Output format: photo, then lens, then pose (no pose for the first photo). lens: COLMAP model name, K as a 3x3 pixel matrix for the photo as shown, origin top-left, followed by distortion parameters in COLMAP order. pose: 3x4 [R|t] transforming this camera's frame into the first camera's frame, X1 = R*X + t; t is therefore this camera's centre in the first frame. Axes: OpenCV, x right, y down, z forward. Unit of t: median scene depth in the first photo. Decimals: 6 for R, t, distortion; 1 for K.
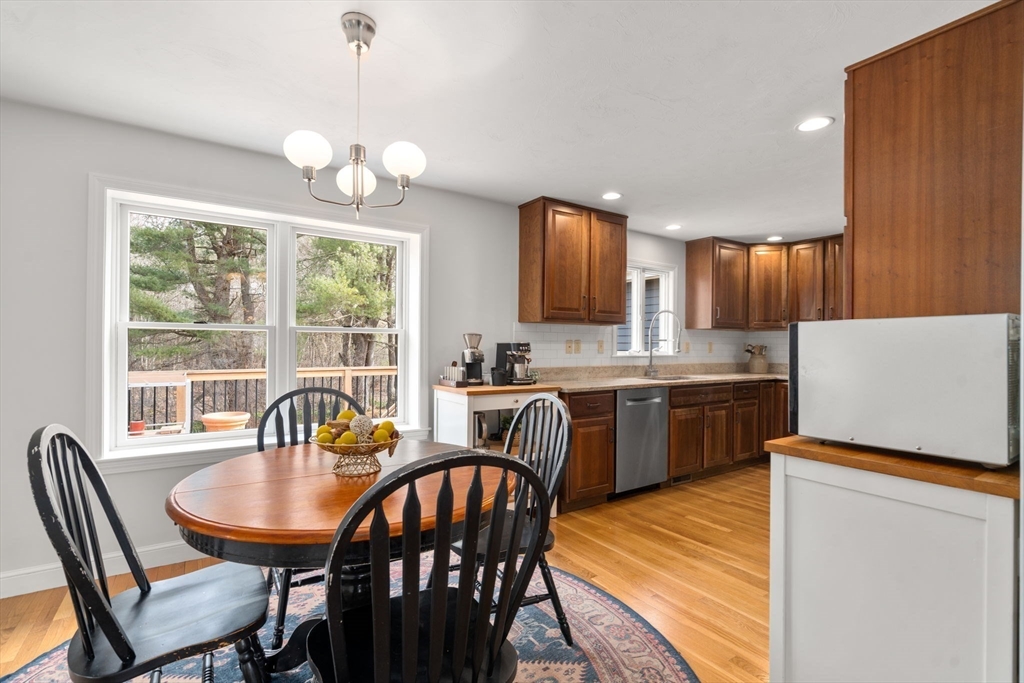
lens RADIAL K [[466.1, 0, 509.0], [0, 466.1, 345.8], [0, 0, 1]] dist [0.000772, 0.000156]
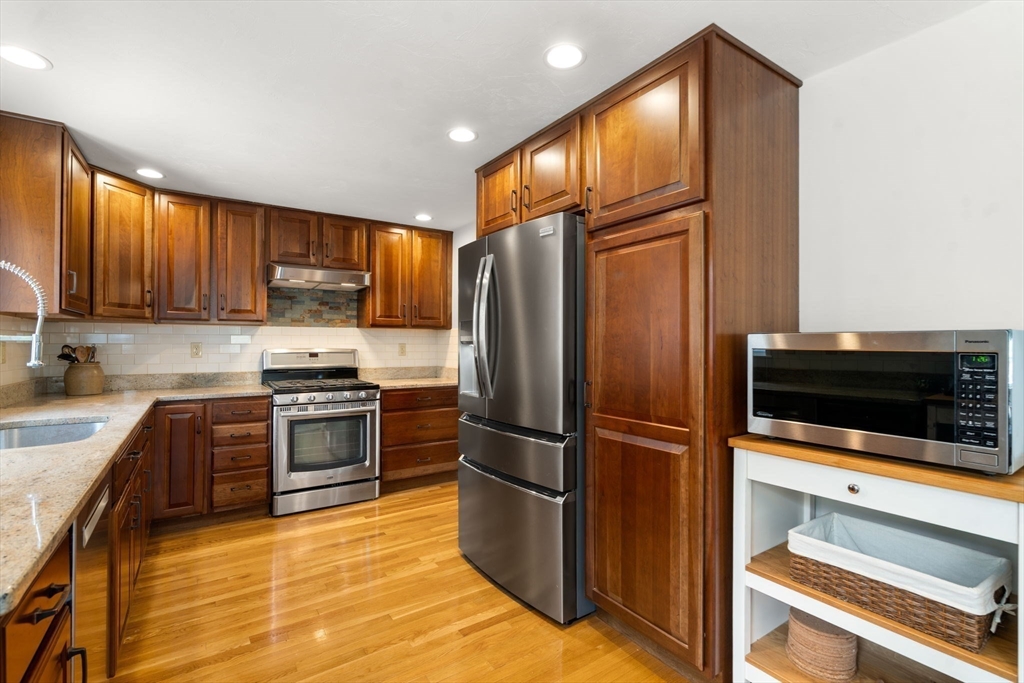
lens RADIAL K [[466.1, 0, 510.7], [0, 466.1, 341.1], [0, 0, 1]] dist [0.000772, 0.000156]
pose [[0.004136, -0.000985, 0.999991, -0.057112], [-0.000441, 0.999999, 0.000987, -0.011660], [-0.999991, -0.000445, 0.004135, 0.655820]]
